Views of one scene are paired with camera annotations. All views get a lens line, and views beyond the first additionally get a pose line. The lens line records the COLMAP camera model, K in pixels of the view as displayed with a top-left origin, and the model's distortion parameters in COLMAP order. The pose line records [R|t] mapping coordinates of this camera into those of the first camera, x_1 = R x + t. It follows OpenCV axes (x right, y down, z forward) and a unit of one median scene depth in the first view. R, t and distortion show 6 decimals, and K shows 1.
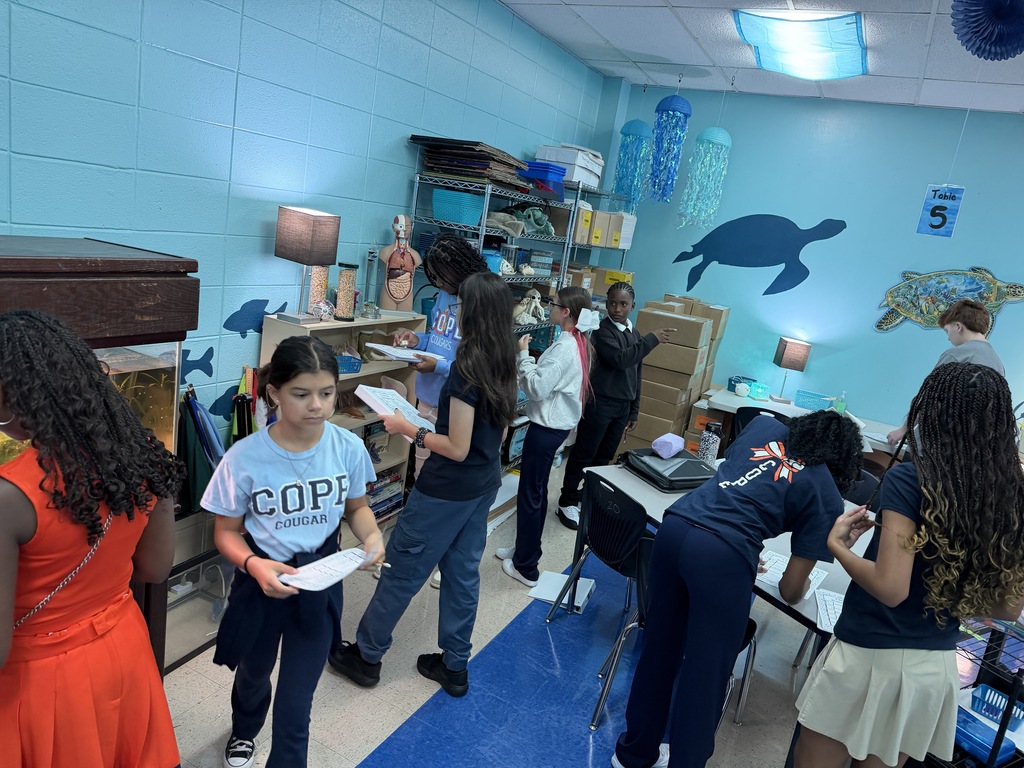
lens RADIAL K [[714.2, 0, 512.0], [0, 714.2, 384.0], [0, 0, 1]] dist [0.007883, -0.025121]
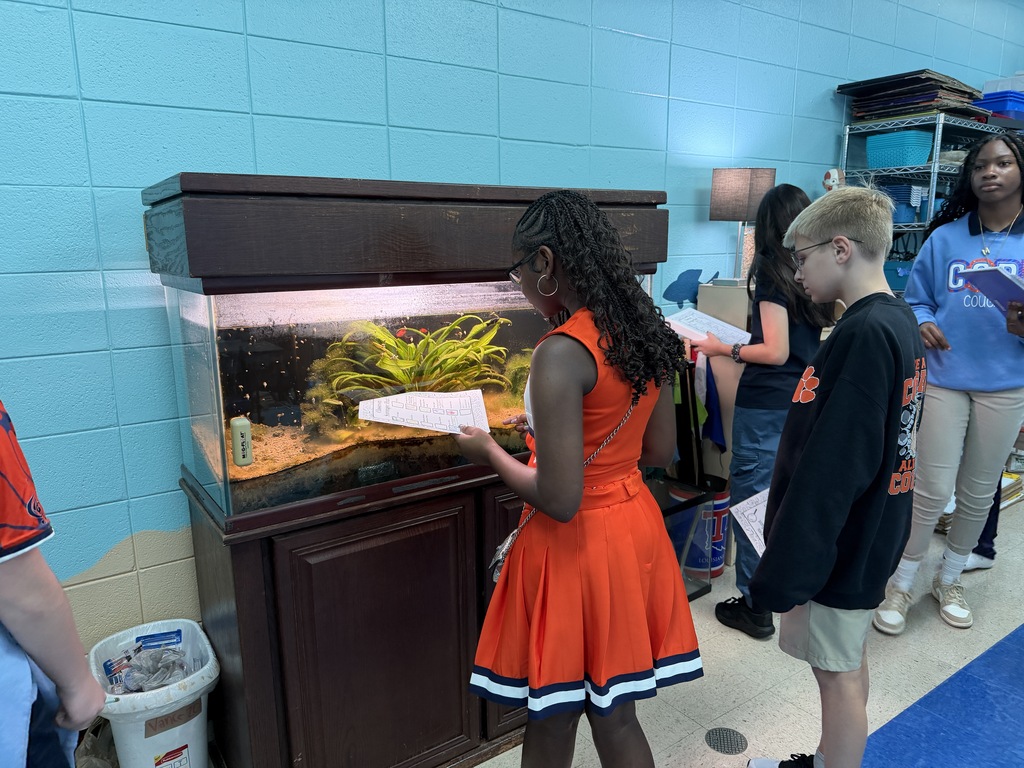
lens RADIAL K [[714.2, 0, 512.0], [0, 714.2, 384.0], [0, 0, 1]] dist [0.007883, -0.025121]
pose [[0.870925, -0.066085, -0.486953, -0.112697], [0.031946, 0.996434, -0.078091, 0.130207], [0.490377, 0.052455, 0.869930, 0.011207]]
